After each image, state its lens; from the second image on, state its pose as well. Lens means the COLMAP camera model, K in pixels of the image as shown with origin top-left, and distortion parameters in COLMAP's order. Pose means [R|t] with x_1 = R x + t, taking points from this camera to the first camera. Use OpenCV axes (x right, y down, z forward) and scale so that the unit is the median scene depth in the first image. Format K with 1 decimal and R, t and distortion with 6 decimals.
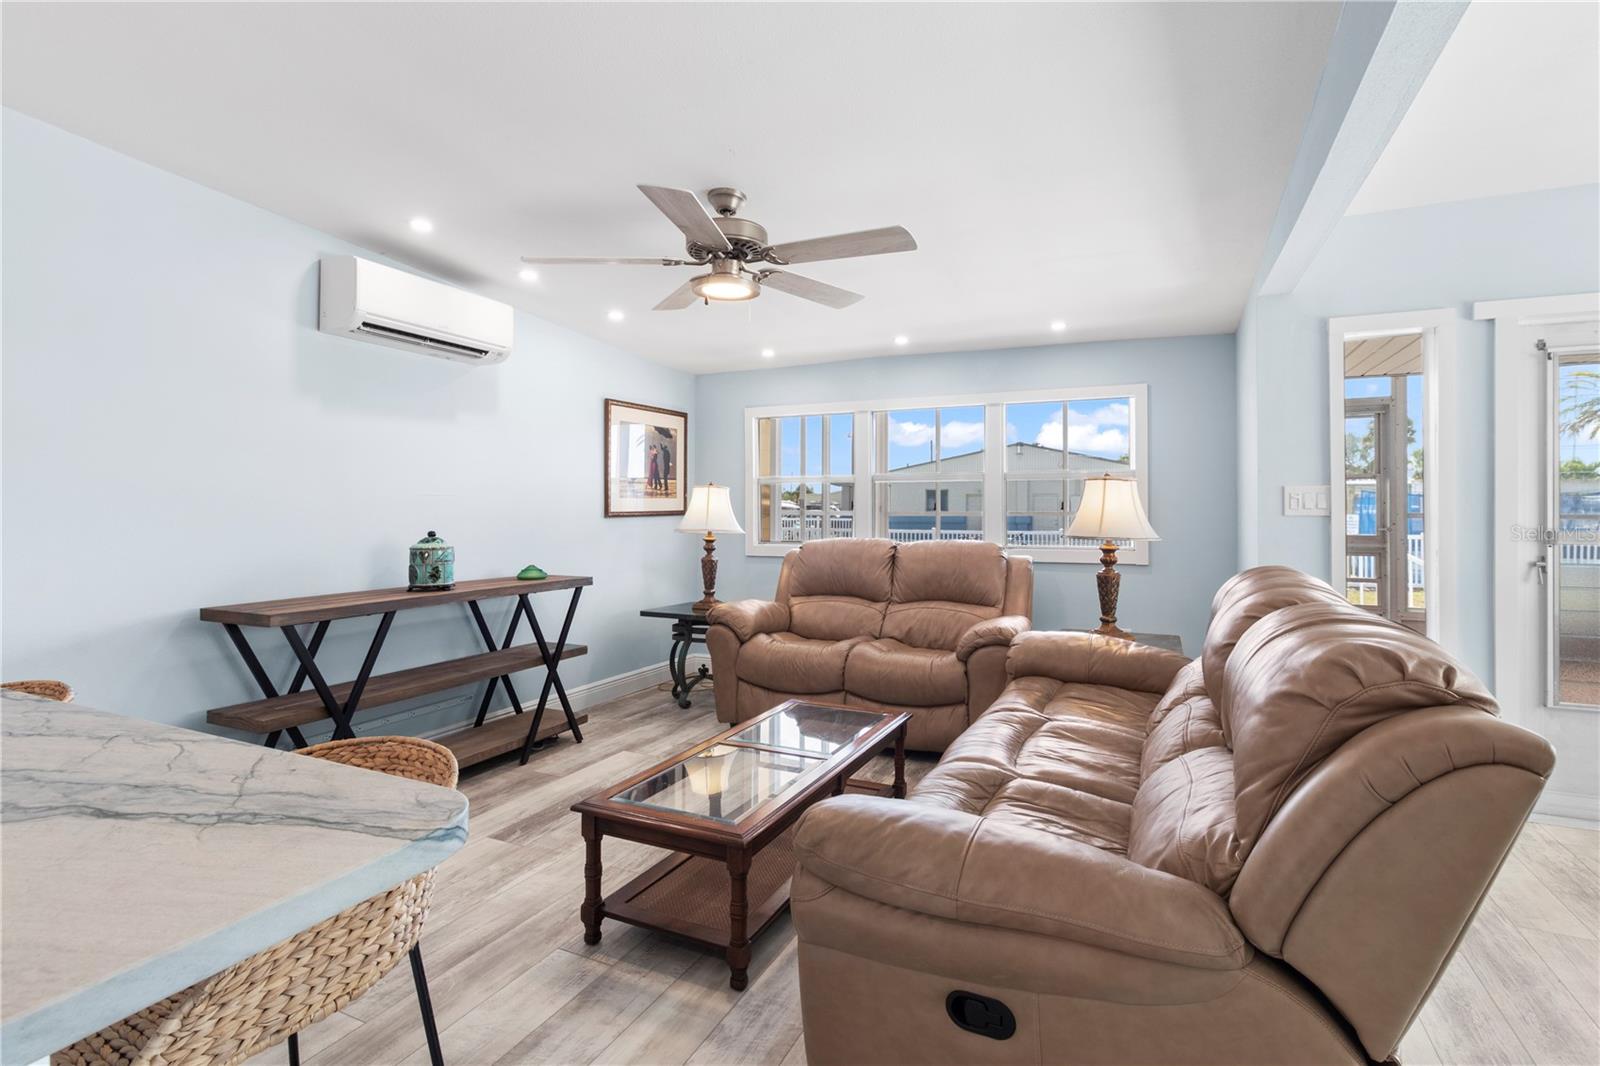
lens RADIAL K [[757.0, 0, 823.2], [0, 757.0, 504.8], [0, 0, 1]] dist [0.000066, -0.000598]
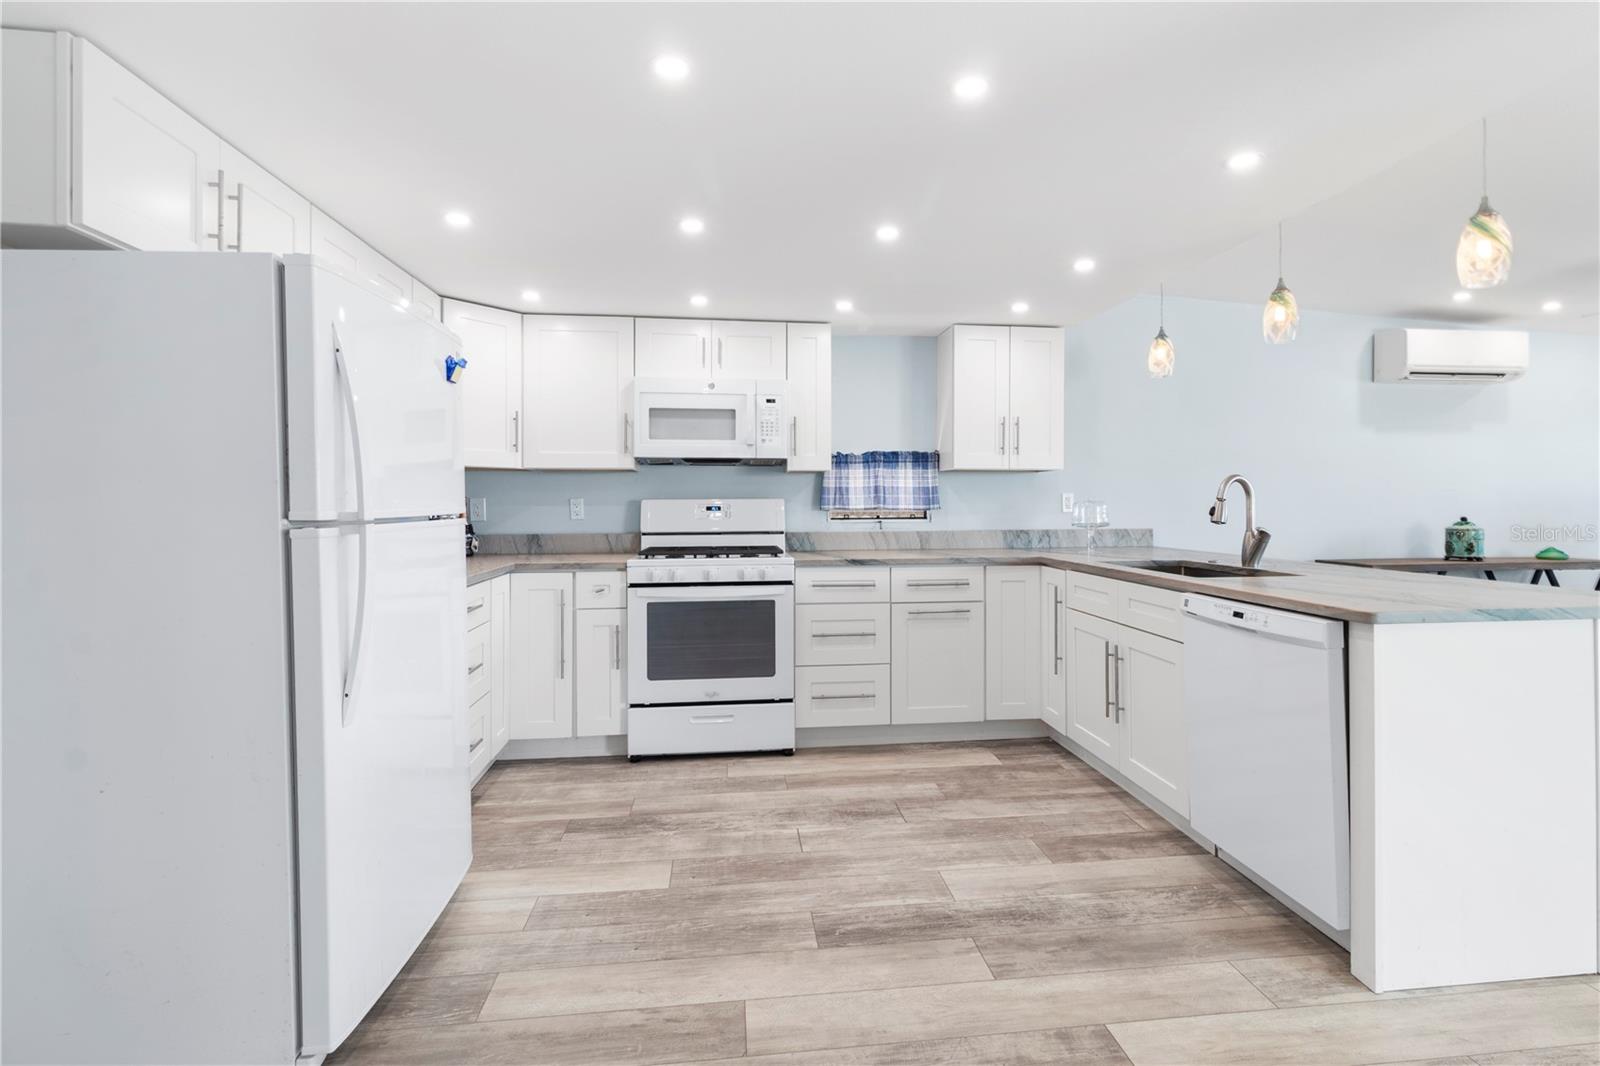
lens RADIAL K [[757.0, 0, 805.0], [0, 757.0, 499.4], [0, 0, 1]] dist [0.000066, -0.000598]
pose [[0.506431, -0.008114, -0.862243, 0.048777], [0.008976, 0.999951, -0.004138, -0.000885], [0.862234, -0.005644, 0.506479, -0.665452]]
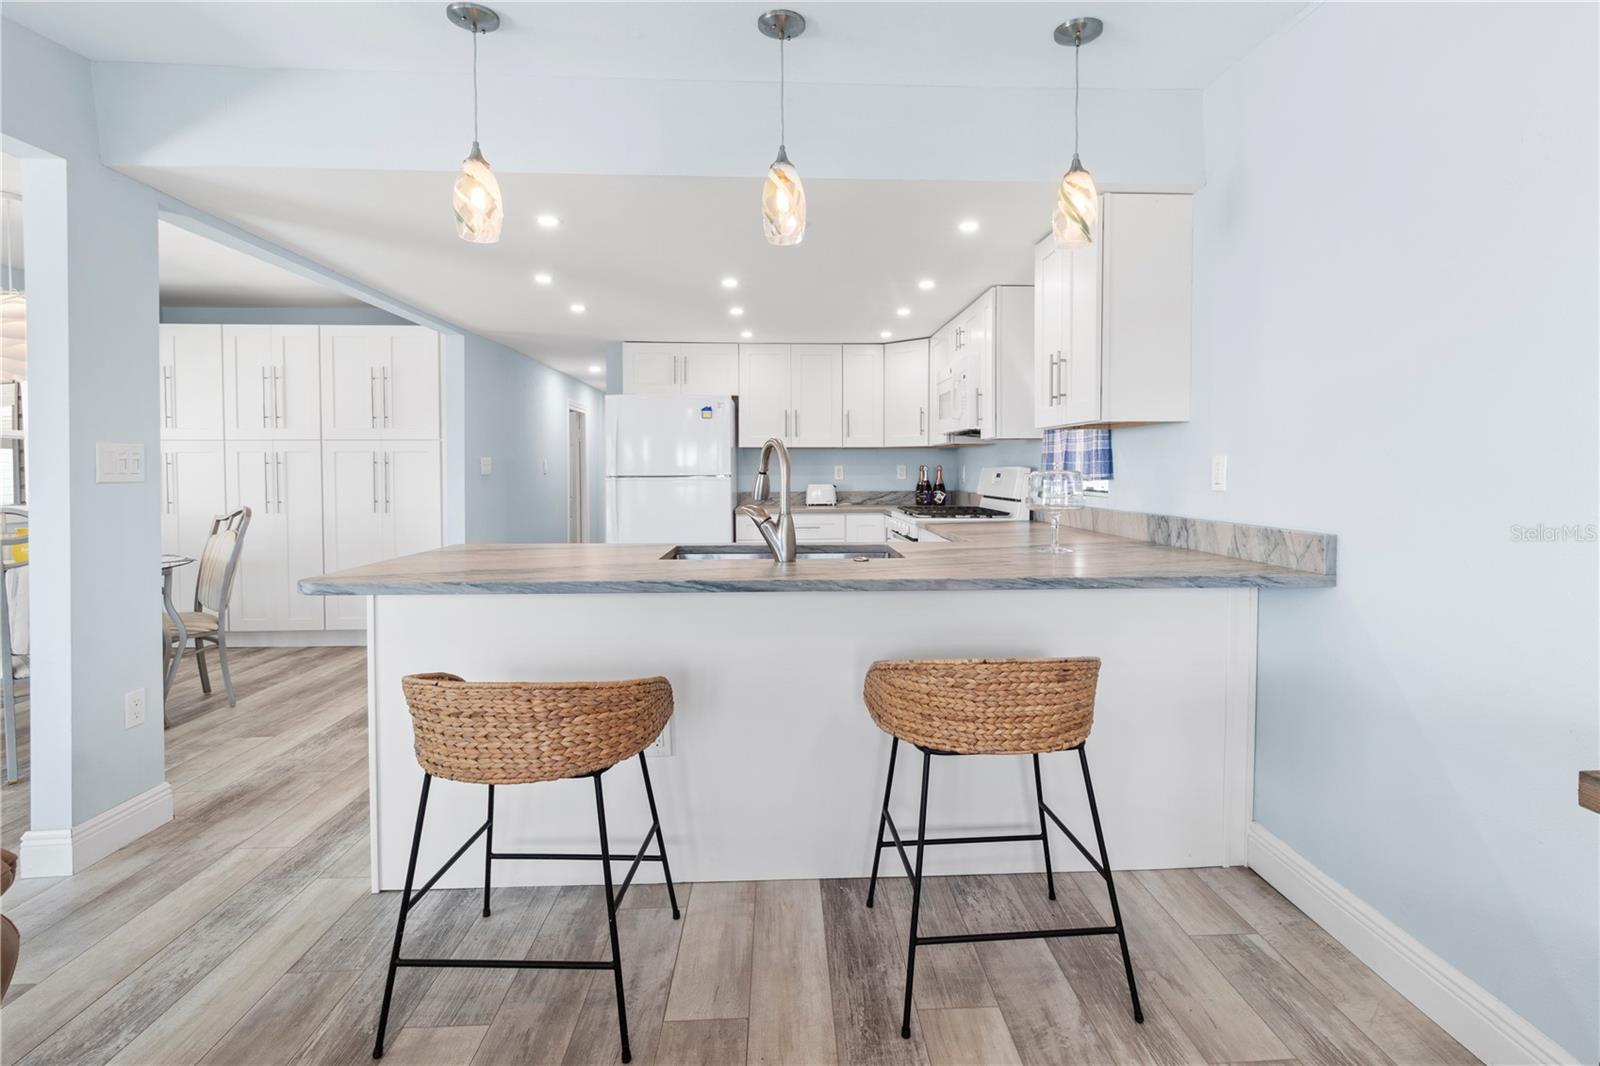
lens RADIAL K [[757.0, 0, 818.6], [0, 757.0, 489.0], [0, 0, 1]] dist [0.000066, -0.000598]
pose [[-0.889961, 0.011884, -0.455882, -0.181928], [0.002800, 0.999784, 0.020596, 0.002959], [0.456028, 0.017053, -0.889802, 0.853899]]
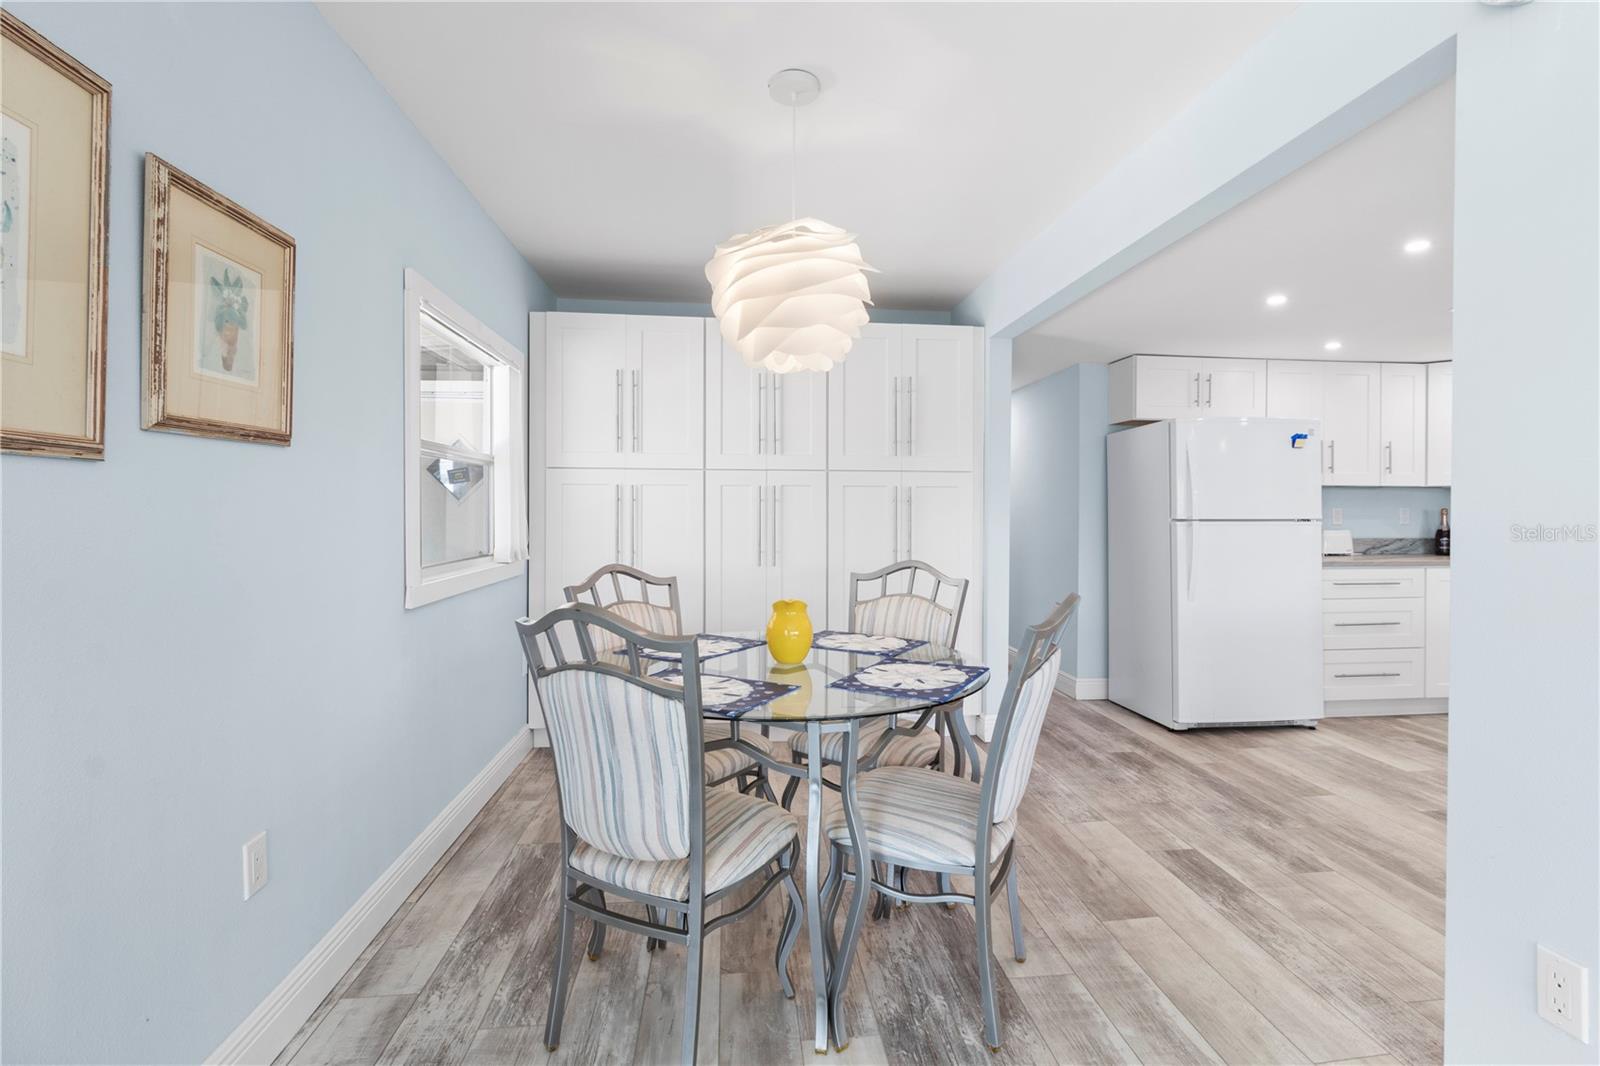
lens RADIAL K [[757.0, 0, 827.8], [0, 757.0, 502.2], [0, 0, 1]] dist [0.000066, -0.000598]
pose [[-0.850845, -0.011576, -0.525289, 0.609264], [-0.003103, 0.999851, -0.017009, 0.002230], [0.525408, -0.012842, -0.850754, 0.045988]]
